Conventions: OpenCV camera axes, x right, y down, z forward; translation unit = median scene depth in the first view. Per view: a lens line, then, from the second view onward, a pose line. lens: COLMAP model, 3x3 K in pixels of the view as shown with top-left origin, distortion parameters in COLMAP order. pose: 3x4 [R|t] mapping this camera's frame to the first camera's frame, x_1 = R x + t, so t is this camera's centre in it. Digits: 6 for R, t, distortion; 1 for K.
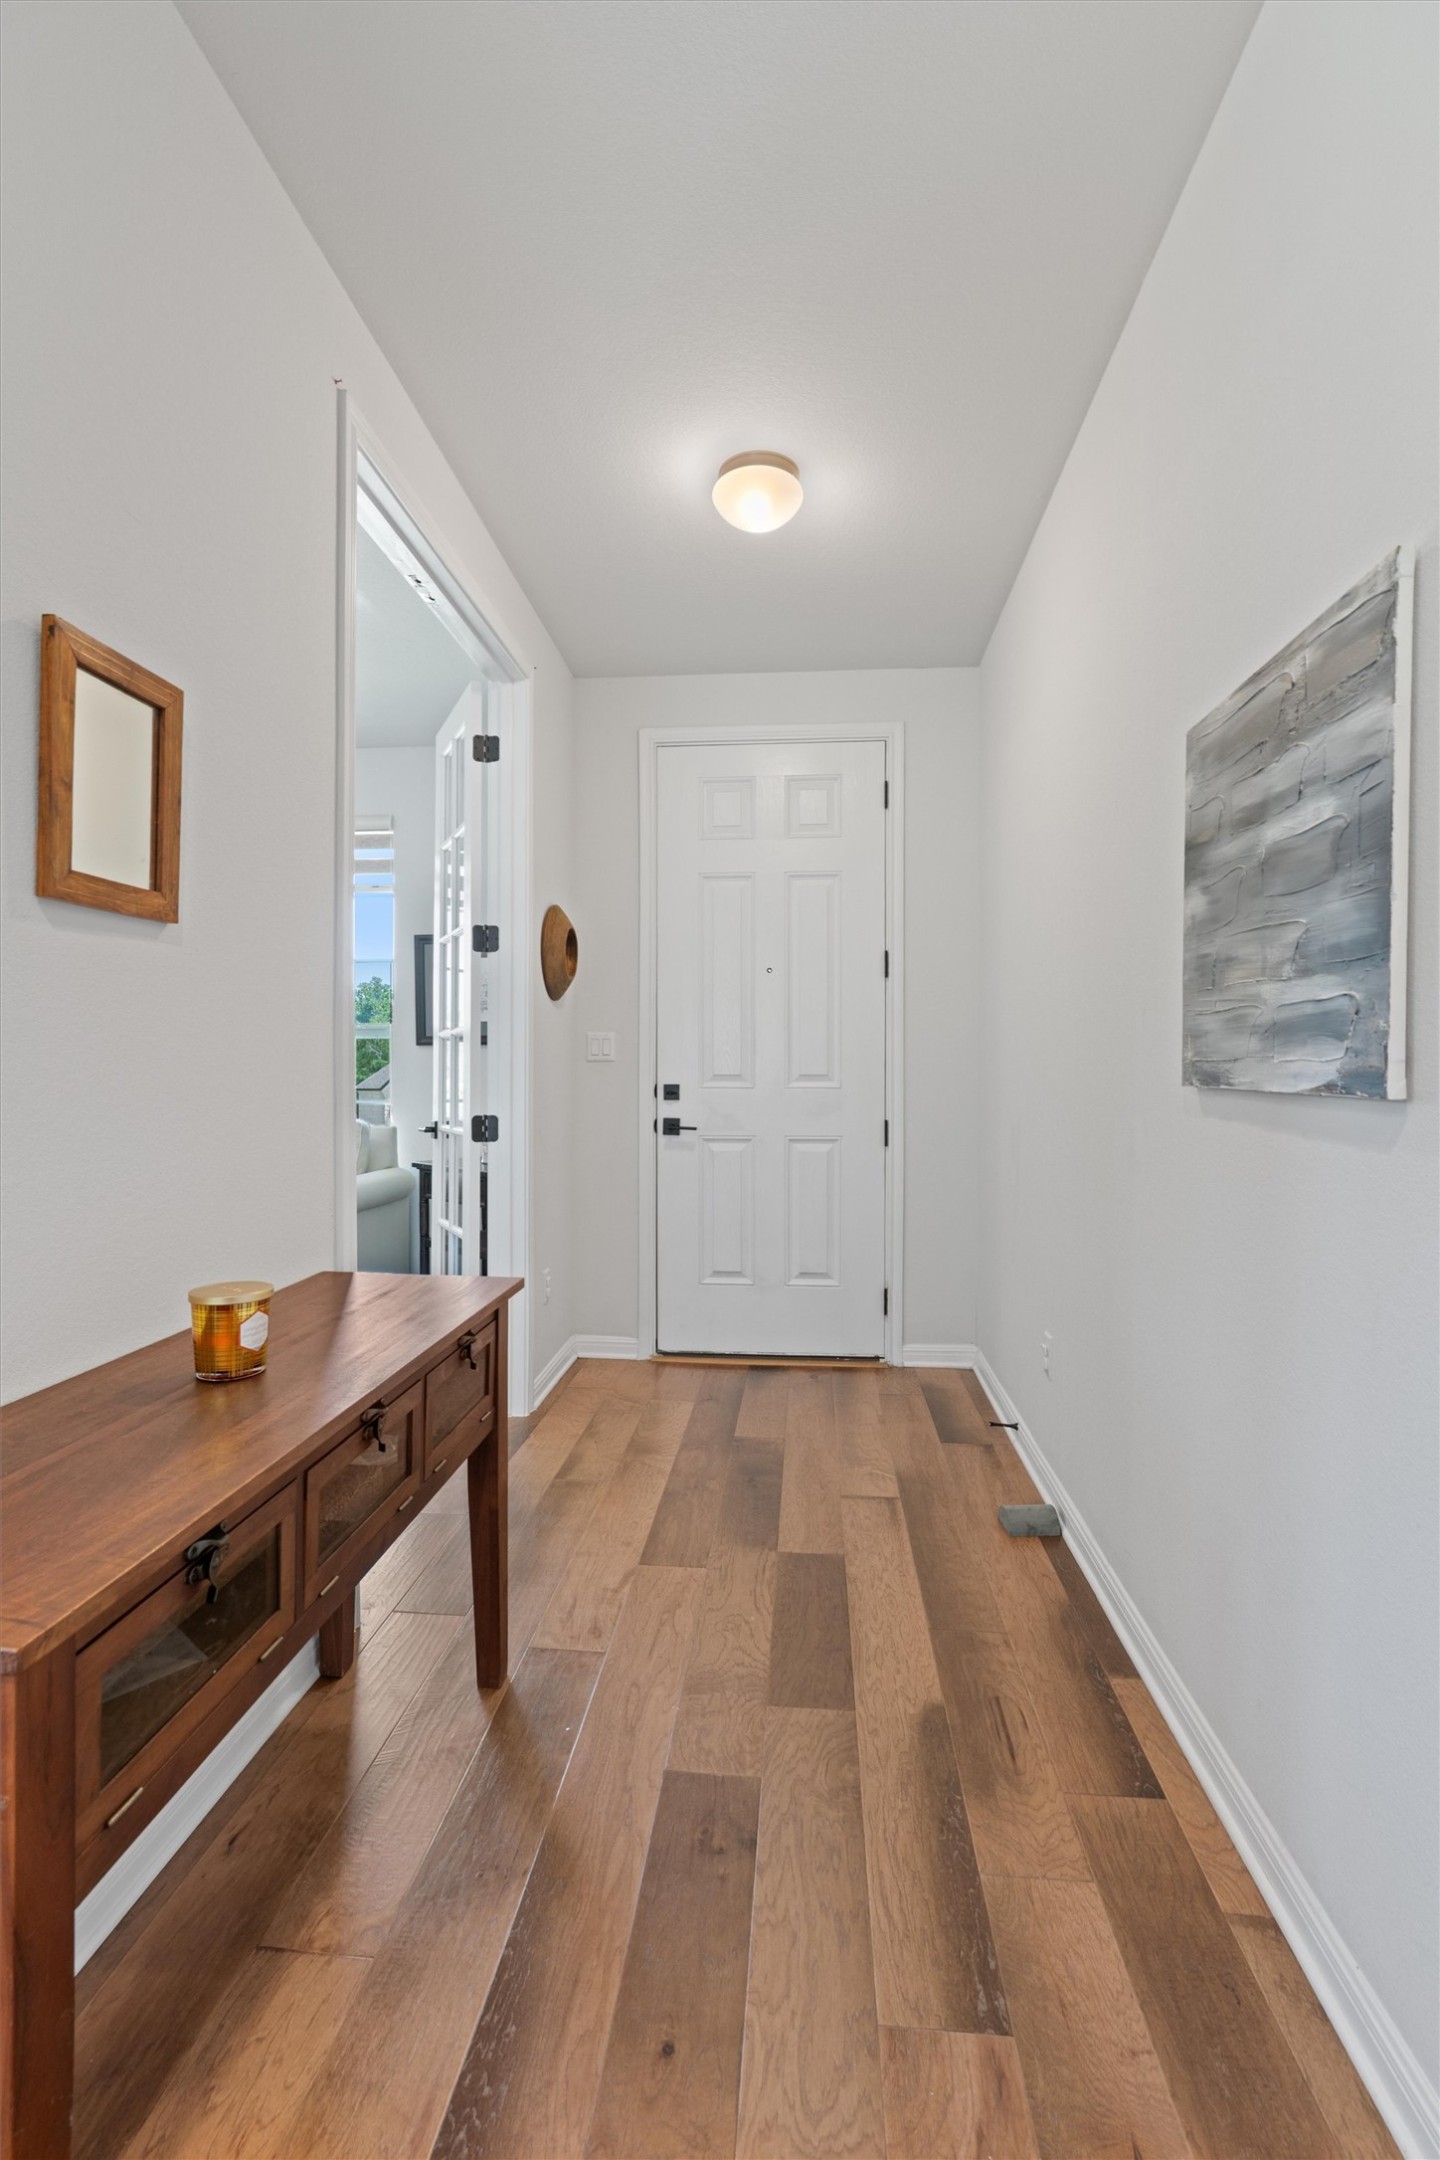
lens RADIAL K [[982.1, 0, 722.9], [0, 982.1, 1069.3], [0, 0, 1]] dist [0.002851, 0.001093]
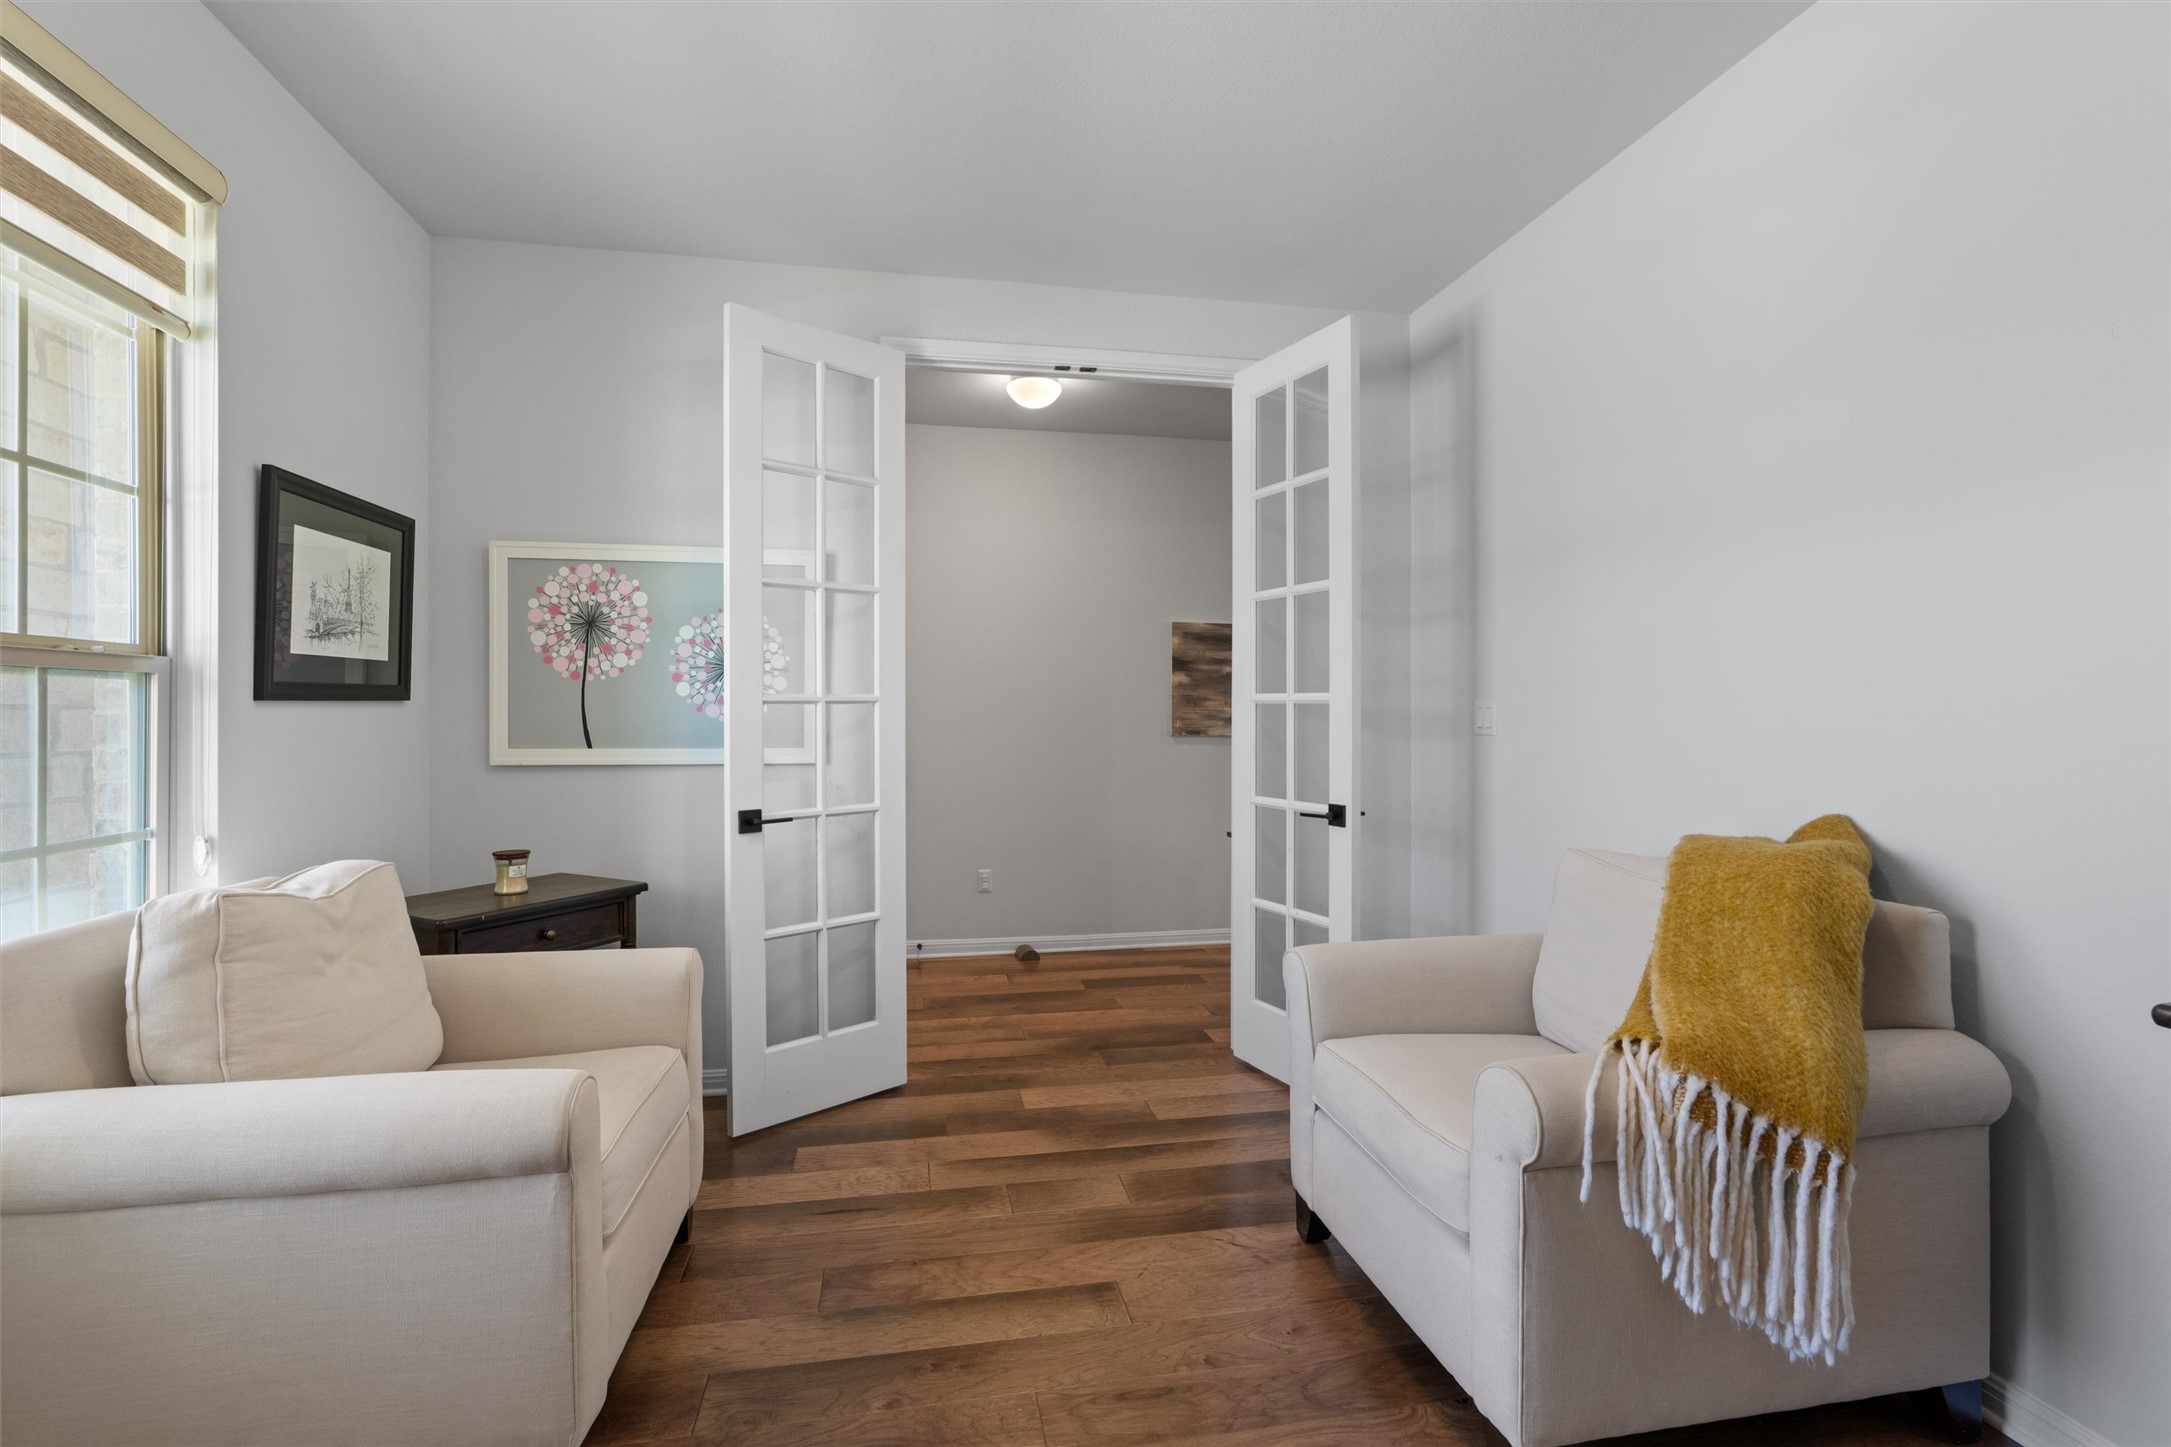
lens RADIAL K [[987.1, 0, 1087.8], [0, 987.1, 721.2], [0, 0, 1]] dist [0.002851, 0.001093]
pose [[-0.271893, -0.005972, 0.962309, -1.647949], [0.005647, 0.999954, 0.007801, -0.035873], [-0.962311, 0.007555, -0.271847, 1.409692]]
